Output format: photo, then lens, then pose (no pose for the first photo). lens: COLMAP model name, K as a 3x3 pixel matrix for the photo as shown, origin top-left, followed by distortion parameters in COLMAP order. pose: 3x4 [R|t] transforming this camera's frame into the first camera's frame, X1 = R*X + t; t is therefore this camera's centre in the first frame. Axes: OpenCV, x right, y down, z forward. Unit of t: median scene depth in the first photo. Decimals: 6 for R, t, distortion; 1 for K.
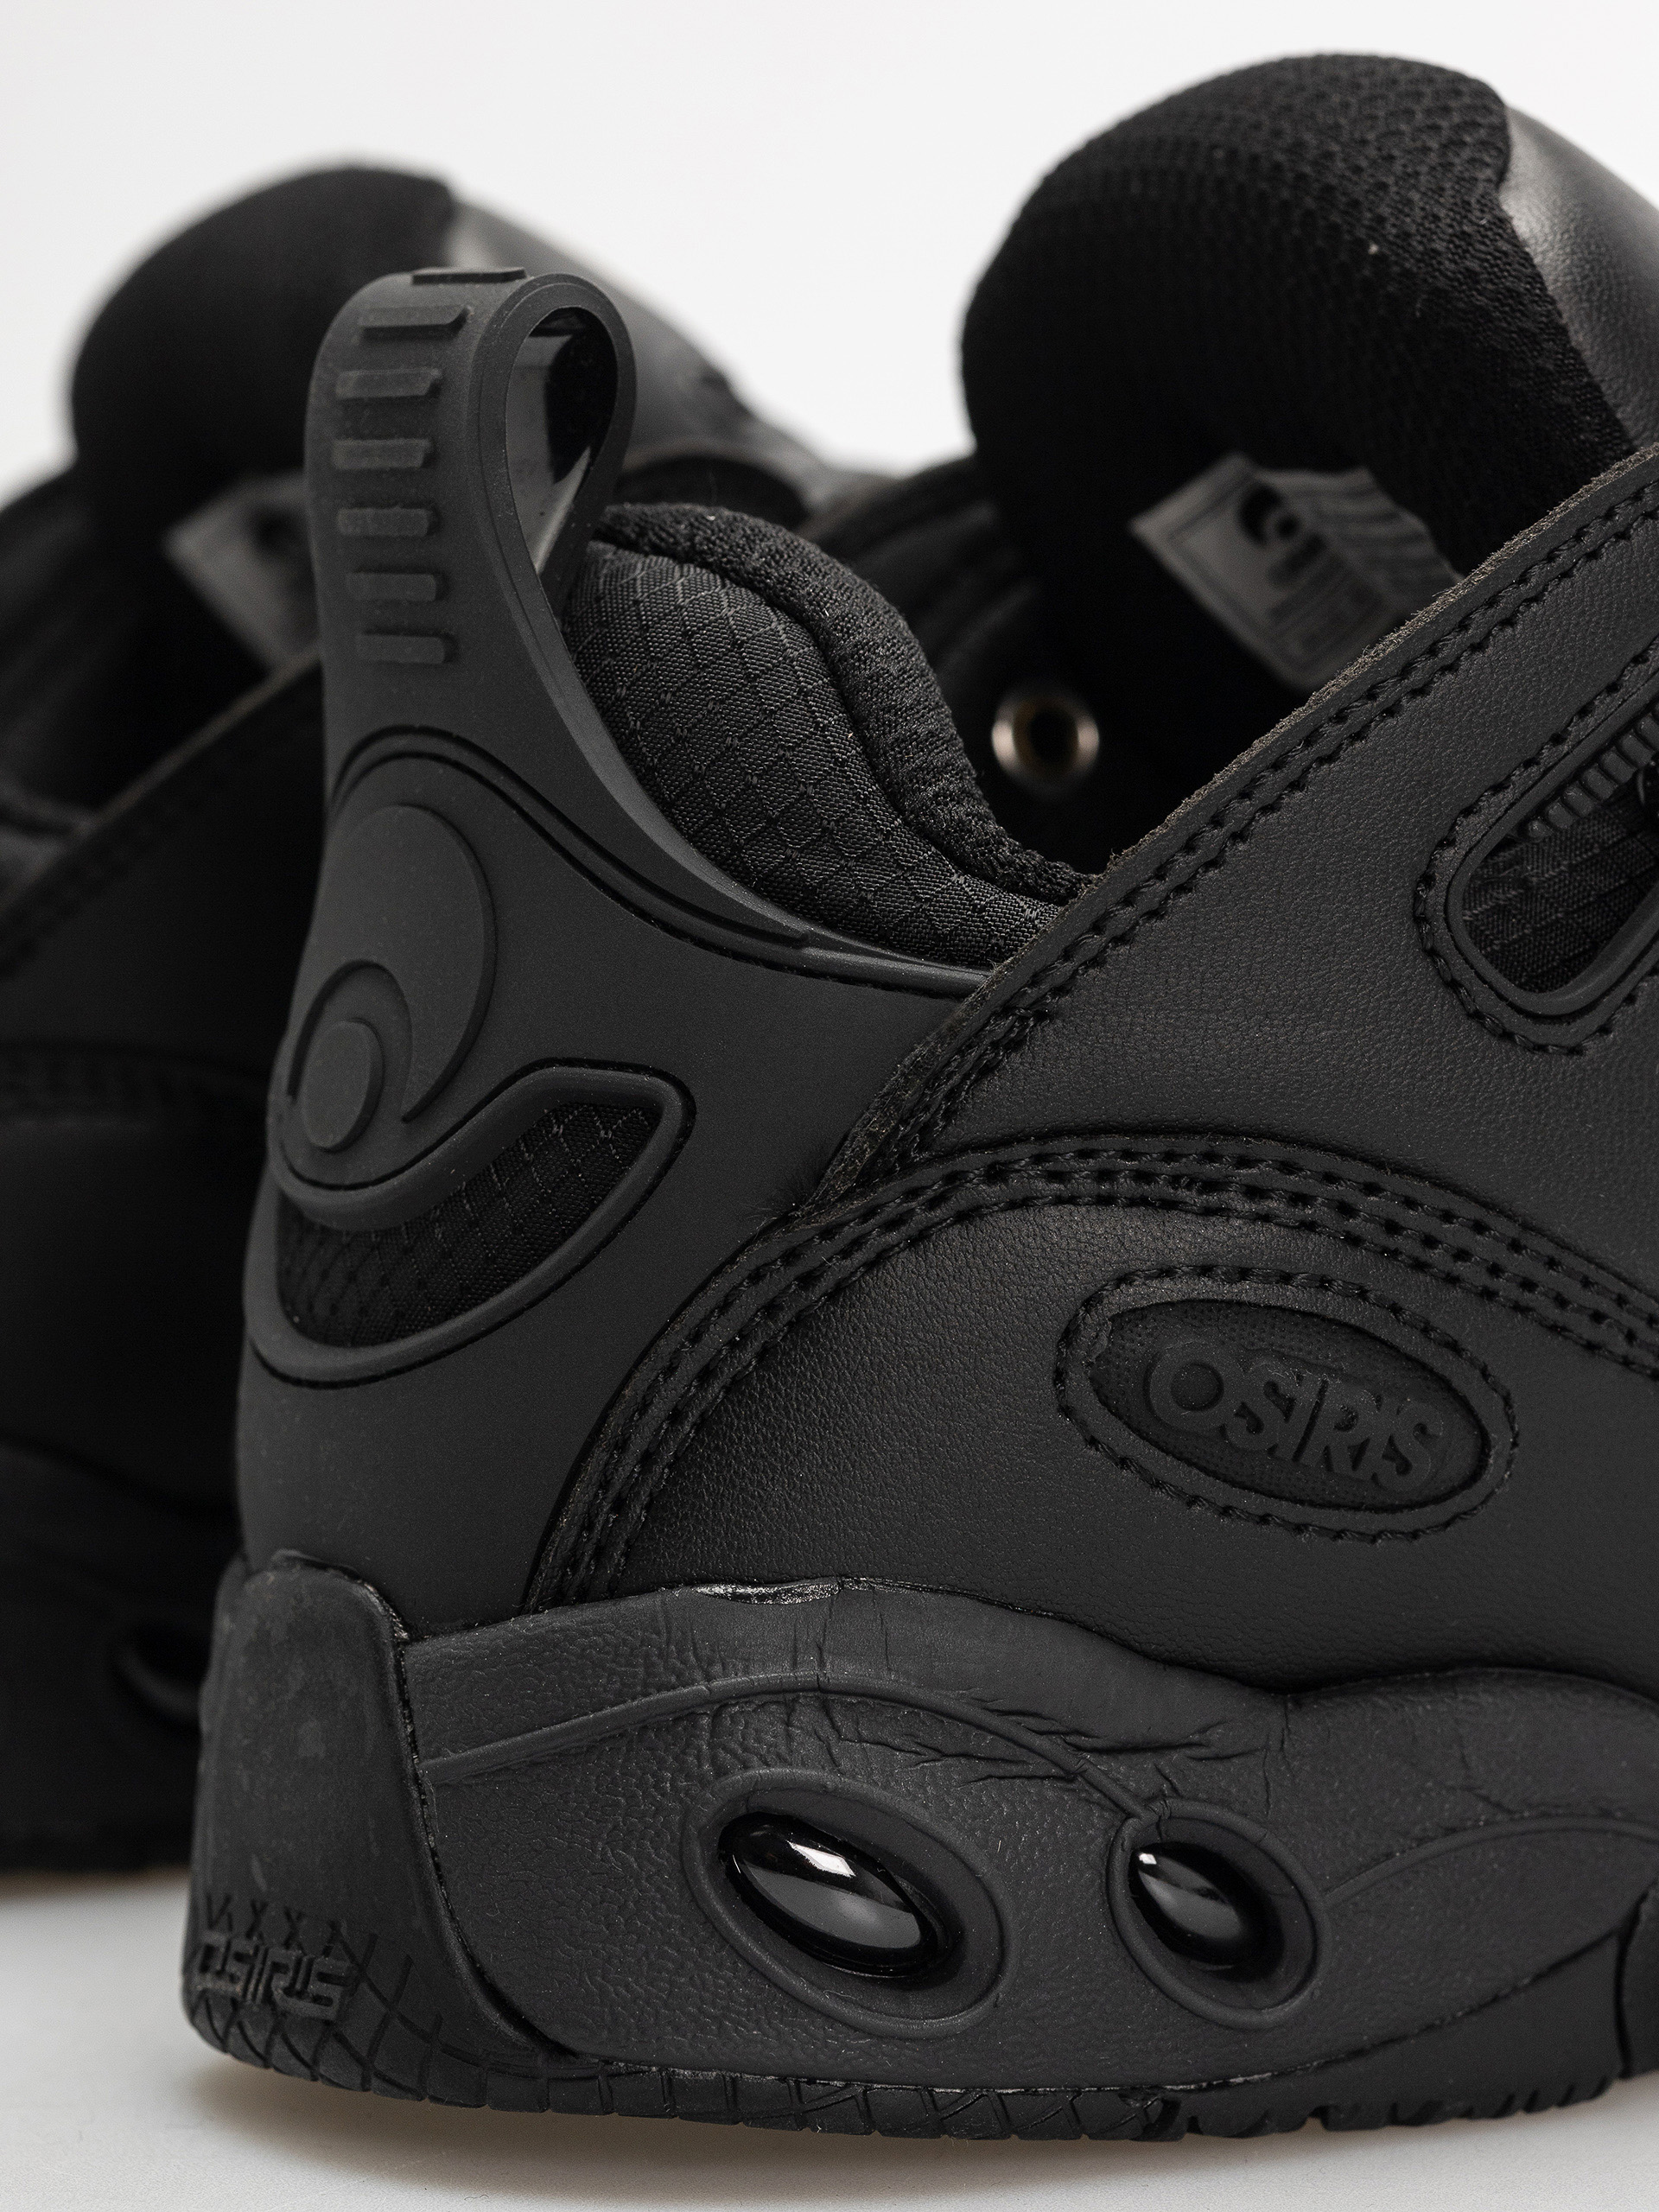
lens RADIAL K [[6965.3, 0, 840.4], [0, 6965.3, 1093.8], [0, 0, 1]] dist [0.037597, 0.000000]
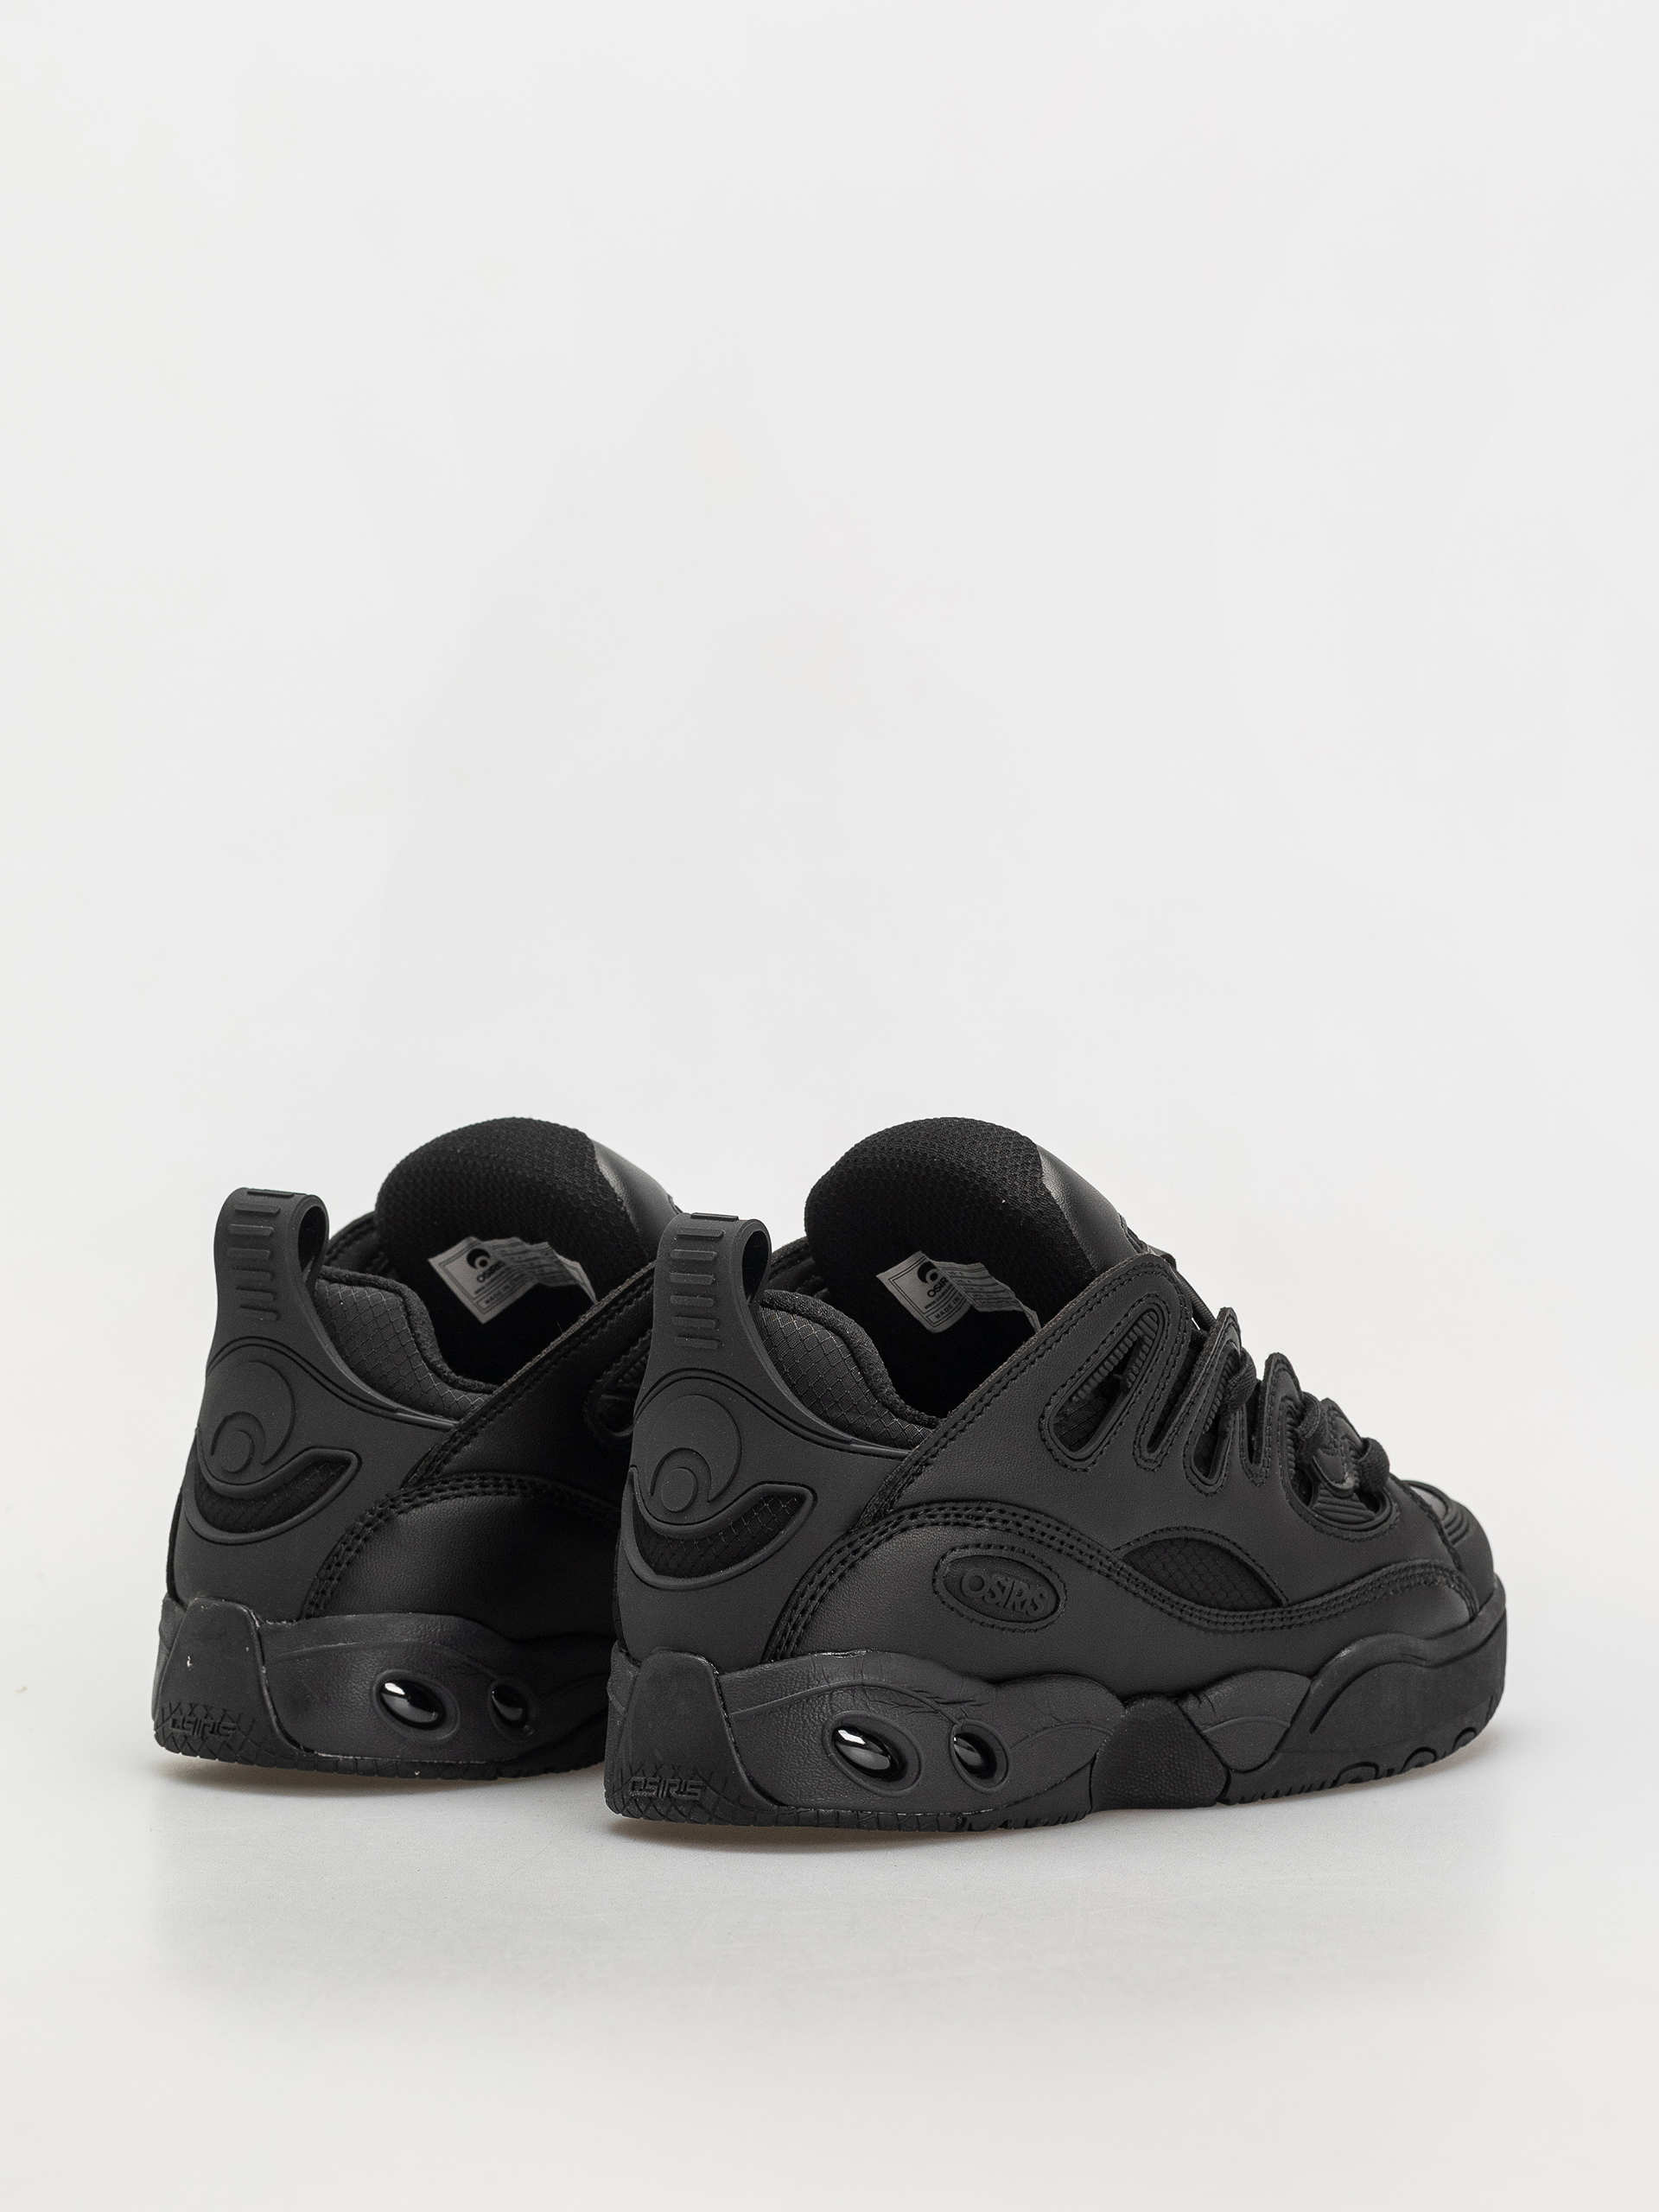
lens RADIAL K [[6965.3, 0, 822.5], [0, 6965.3, 1109.0], [0, 0, 1]] dist [0.037597, 0.000000]
pose [[0.973158, -0.010326, 0.229906, -0.713996], [0.016221, 0.999586, -0.023767, -0.094680], [-0.229566, 0.026858, 0.972923, -1.969371]]
